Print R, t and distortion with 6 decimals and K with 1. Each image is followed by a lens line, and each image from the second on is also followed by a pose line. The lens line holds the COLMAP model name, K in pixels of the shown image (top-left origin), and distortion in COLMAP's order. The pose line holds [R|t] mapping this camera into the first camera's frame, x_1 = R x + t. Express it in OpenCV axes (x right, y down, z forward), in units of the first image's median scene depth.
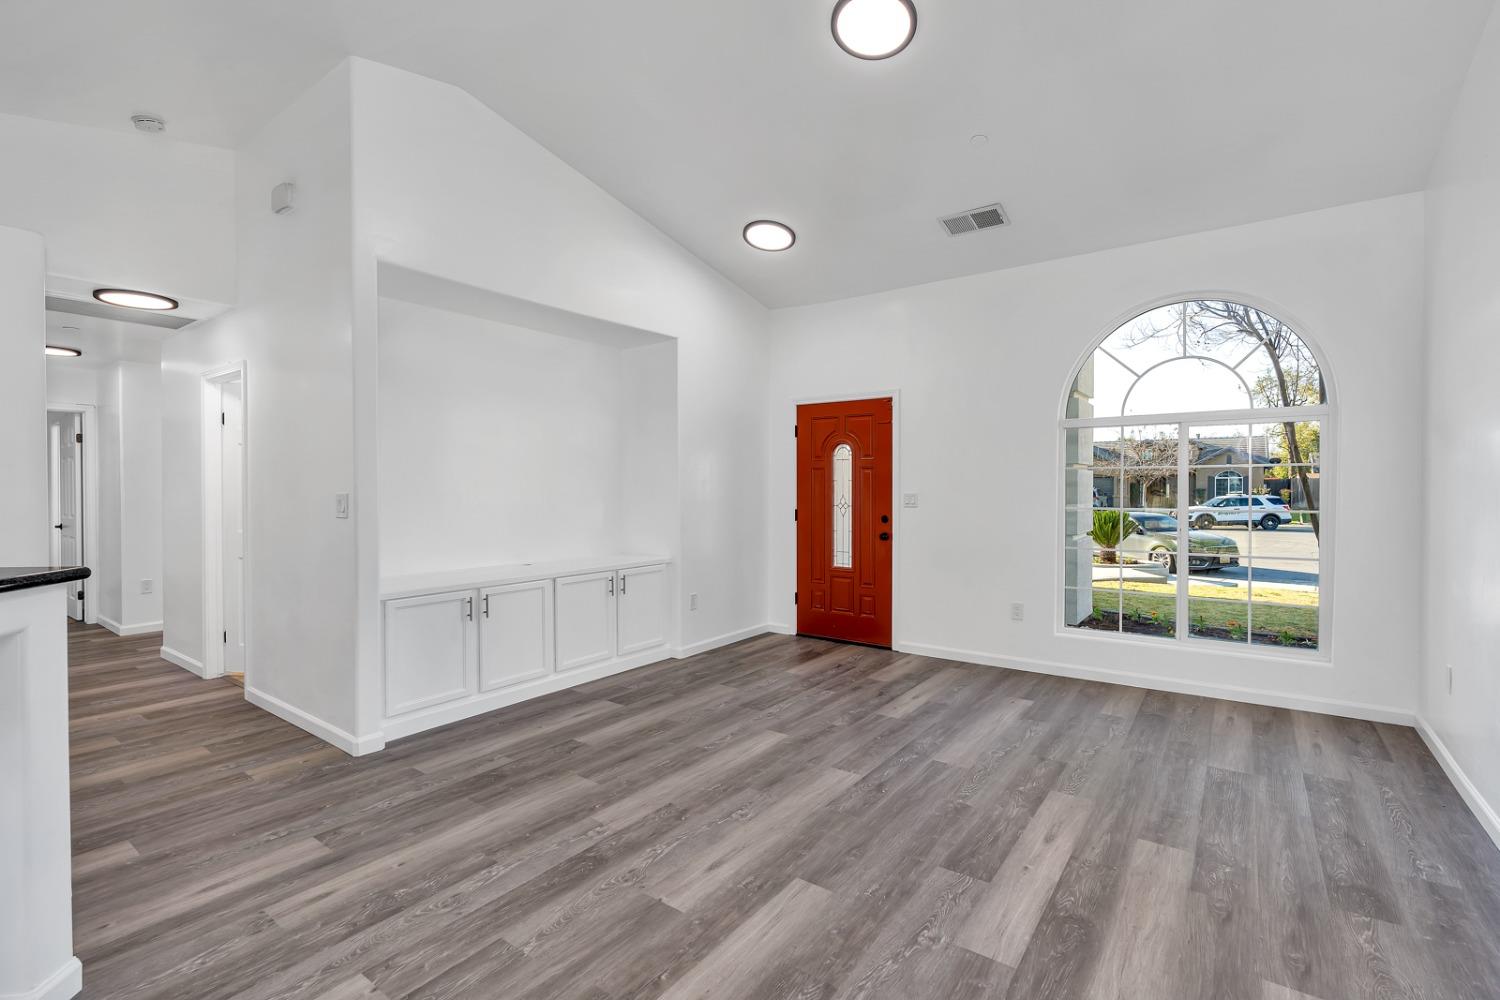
lens RADIAL K [[678.7, 0, 752.4], [0, 678.7, 495.9], [0, 0, 1]] dist [-0.001063, 0.000670]
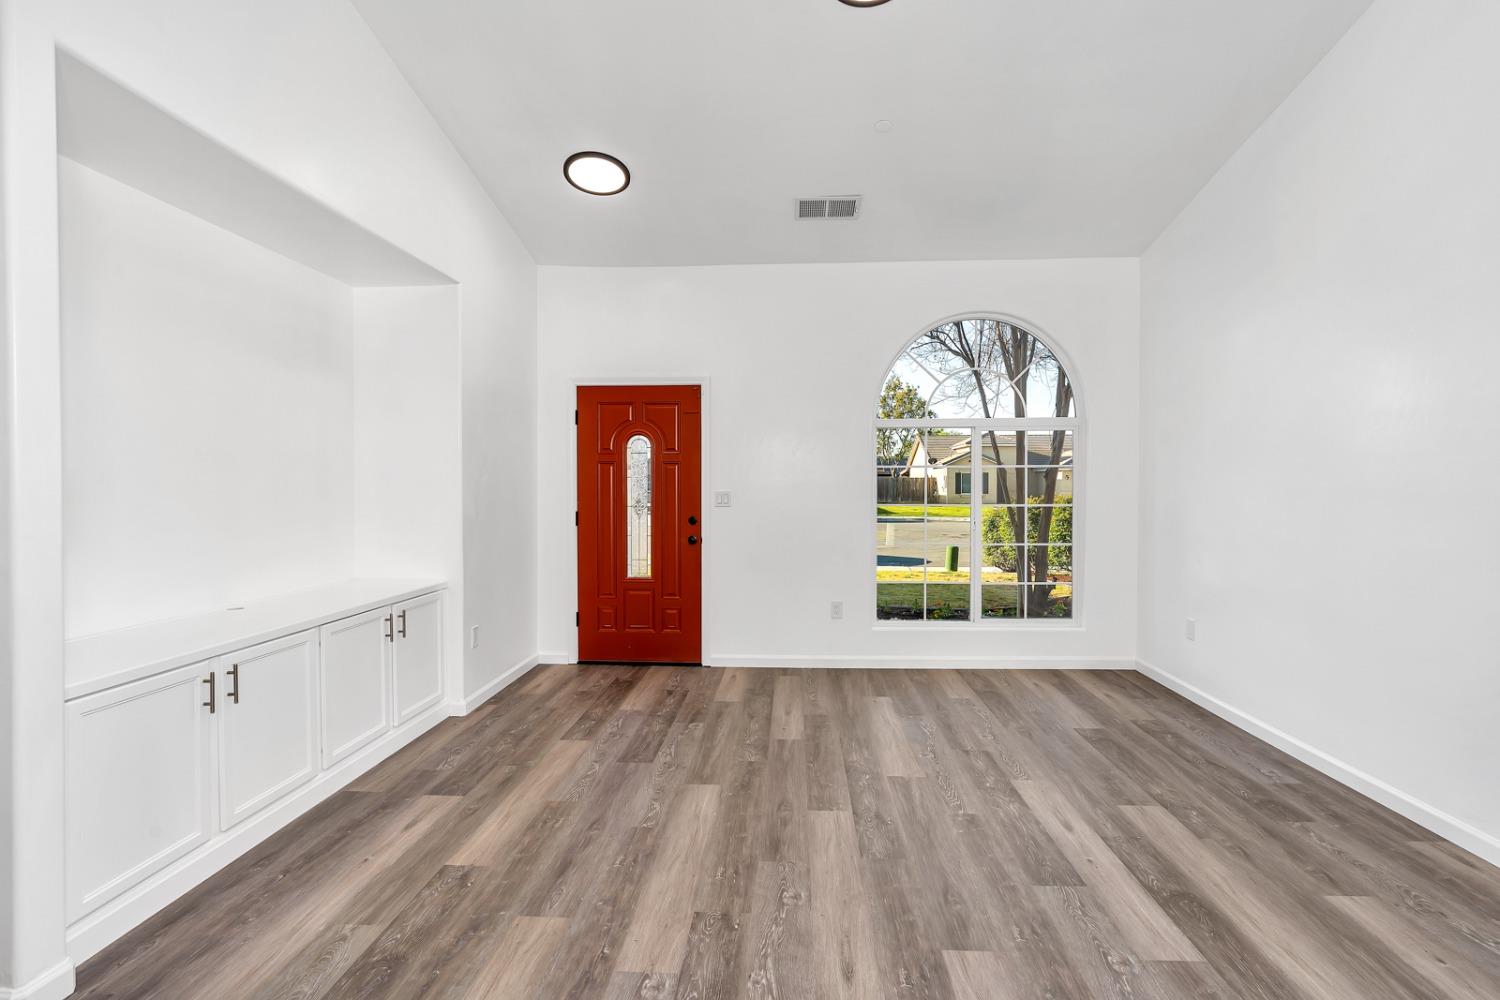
lens RADIAL K [[720.5, 0, 757.2], [0, 720.5, 493.3], [0, 0, 1]] dist [-0.001834, 0.000650]
pose [[0.837094, -0.005099, 0.547035, -0.358539], [0.006449, 0.999979, -0.000548, -0.000952], [-0.547021, 0.003987, 0.837109, 0.223840]]
